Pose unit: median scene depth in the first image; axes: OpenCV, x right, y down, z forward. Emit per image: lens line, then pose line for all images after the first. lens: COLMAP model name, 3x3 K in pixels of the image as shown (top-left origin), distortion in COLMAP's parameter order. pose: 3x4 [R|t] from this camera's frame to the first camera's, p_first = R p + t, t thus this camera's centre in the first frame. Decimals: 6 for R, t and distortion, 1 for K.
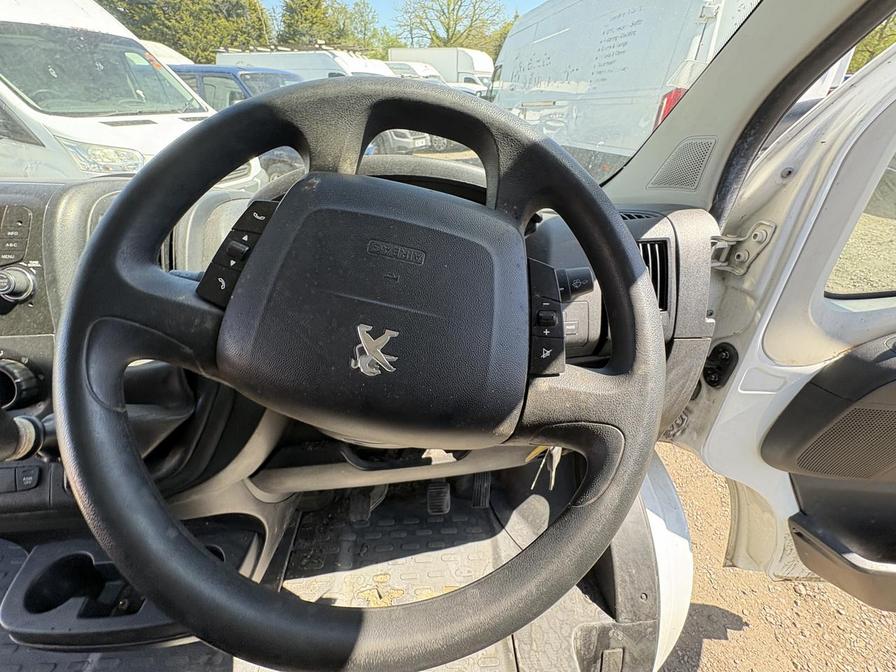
lens RADIAL K [[356.5, 0, 451.3], [0, 356.5, 331.9], [0, 0, 1]] dist [0.000519, 0.000174]
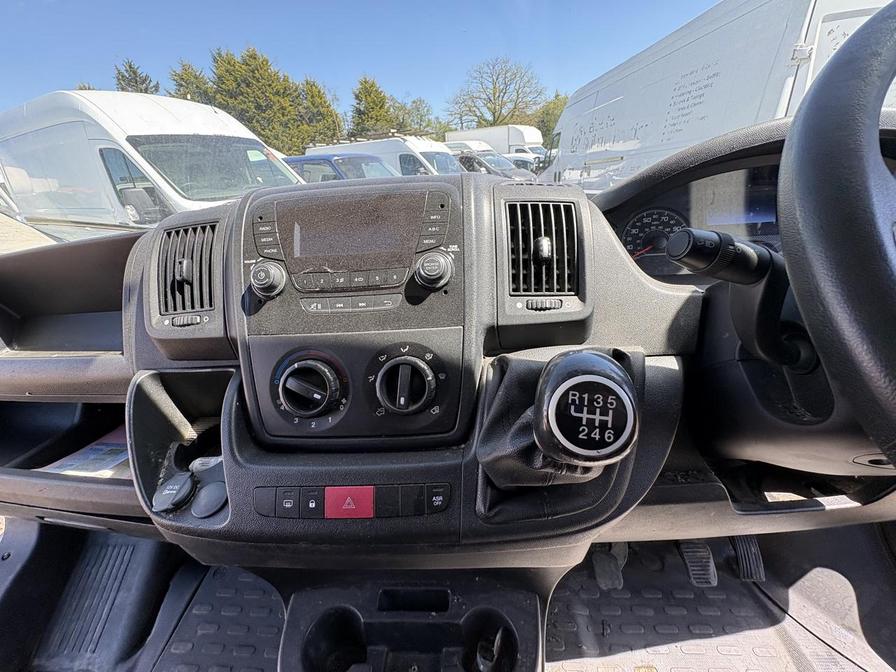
lens RADIAL K [[356.5, 0, 453.4], [0, 356.5, 334.0], [0, 0, 1]] dist [0.000519, 0.000174]
pose [[0.991173, -0.025824, -0.130036, -0.462648], [0.005580, 0.988103, -0.153694, 0.072796], [0.132458, 0.151612, 0.979525, 0.061904]]
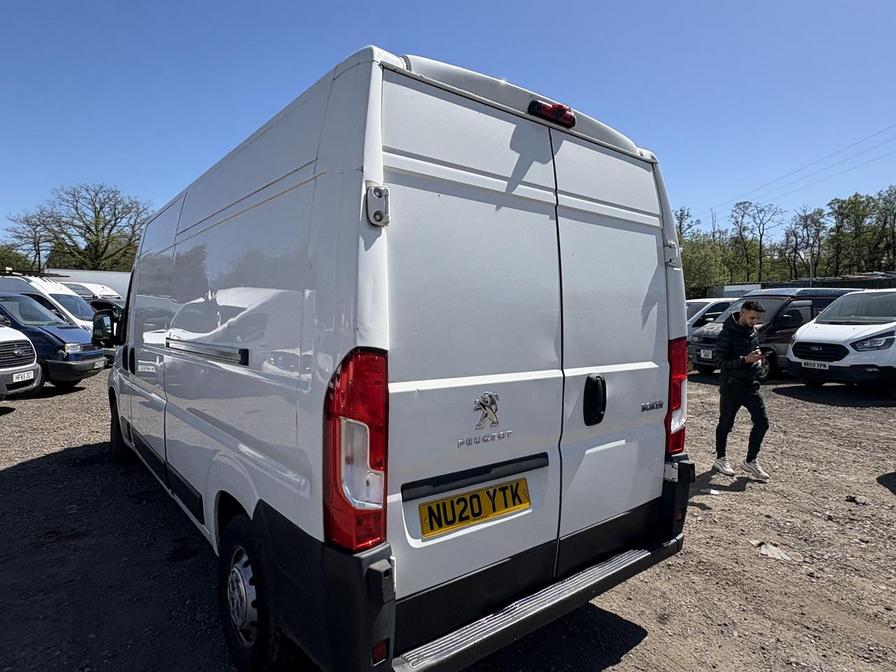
lens RADIAL K [[525.1, 0, 447.4], [0, 525.1, 328.6], [0, 0, 1]] dist [0.000278, 0.003459]
pose [[0.820535, -0.012123, 0.571468, -2.141232], [0.313759, 0.845242, -0.432576, 3.867713], [-0.477785, 0.534246, 0.697354, -5.744325]]
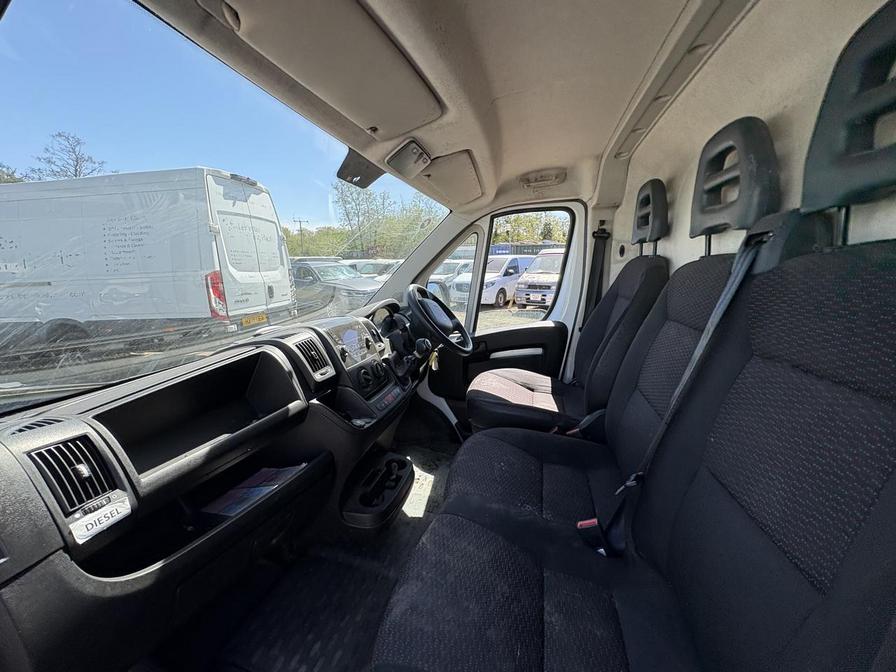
lens RADIAL K [[356.5, 0, 448.2], [0, 356.5, 337.1], [0, 0, 1]] dist [0.000519, 0.000174]
pose [[0.304921, -0.188523, 0.933532, -1.813771], [0.536004, 0.844203, -0.004593, 0.141751], [-0.787224, 0.501778, 0.358464, -0.392723]]
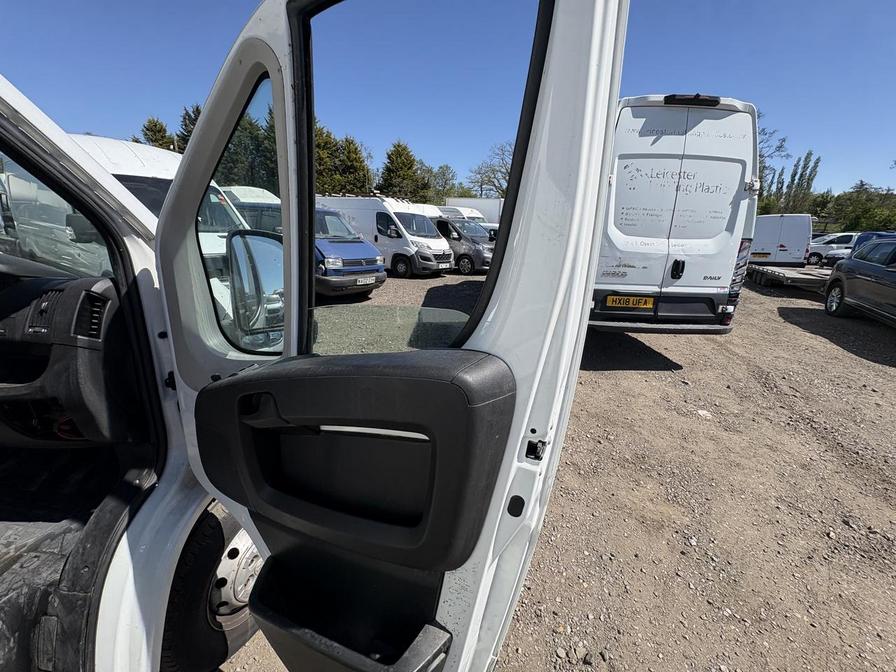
lens RADIAL K [[356.5, 0, 450.4], [0, 356.5, 335.1], [0, 0, 1]] dist [0.000519, 0.000174]
pose [[0.982431, 0.092255, -0.162228, 1.604277], [-0.136622, 0.947705, -0.288427, 0.126264], [0.127136, 0.305524, 0.943659, -0.221930]]
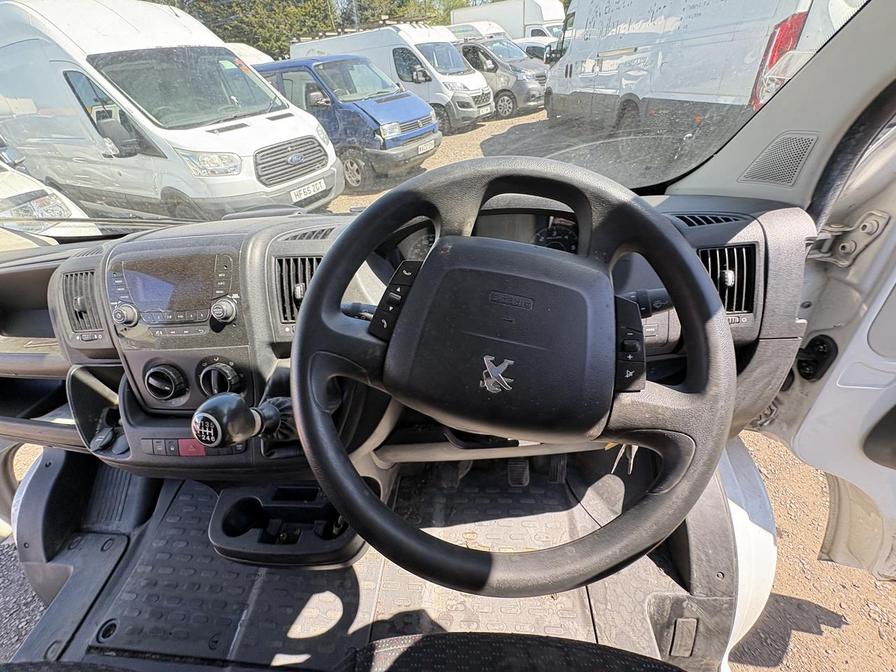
lens RADIAL K [[356.5, 0, 455.1], [0, 356.5, 333.8], [0, 0, 1]] dist [0.000519, 0.000174]
pose [[0.984398, -0.006659, -0.175833, -0.035789], [0.020354, 0.996885, 0.076201, -0.057949], [0.174777, -0.078591, 0.981466, -0.099482]]
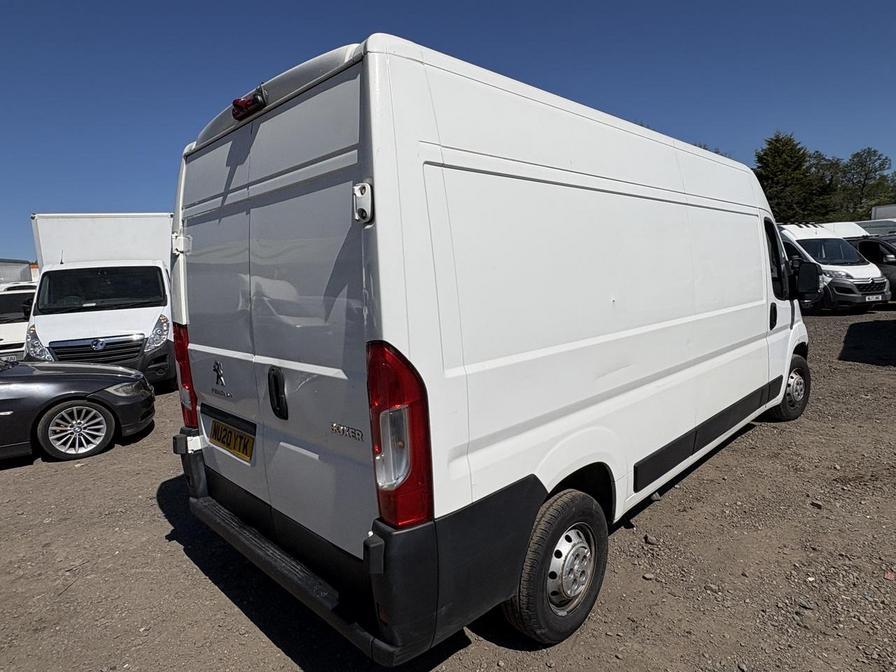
lens RADIAL K [[525.1, 0, 450.4], [0, 525.1, 335.8], [0, 0, 1]] dist [0.000278, 0.003459]
pose [[0.652237, 0.049879, -0.756373, 2.542035], [-0.372176, 0.890351, -0.262221, 3.350789], [0.660358, 0.452534, 0.599284, -5.136240]]
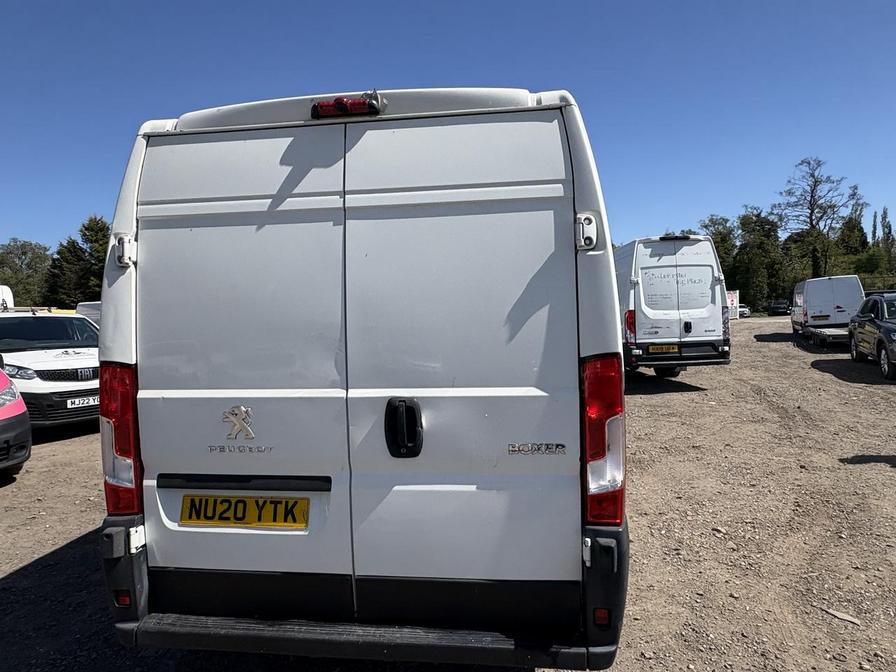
lens RADIAL K [[525.1, 0, 448.2], [0, 525.1, 331.2], [0, 0, 1]] dist [0.000278, 0.003459]
pose [[0.982286, -0.026571, -0.185492, 0.668426], [-0.076180, 0.847776, -0.524856, 4.071661], [0.171202, 0.529689, 0.830734, -6.107719]]
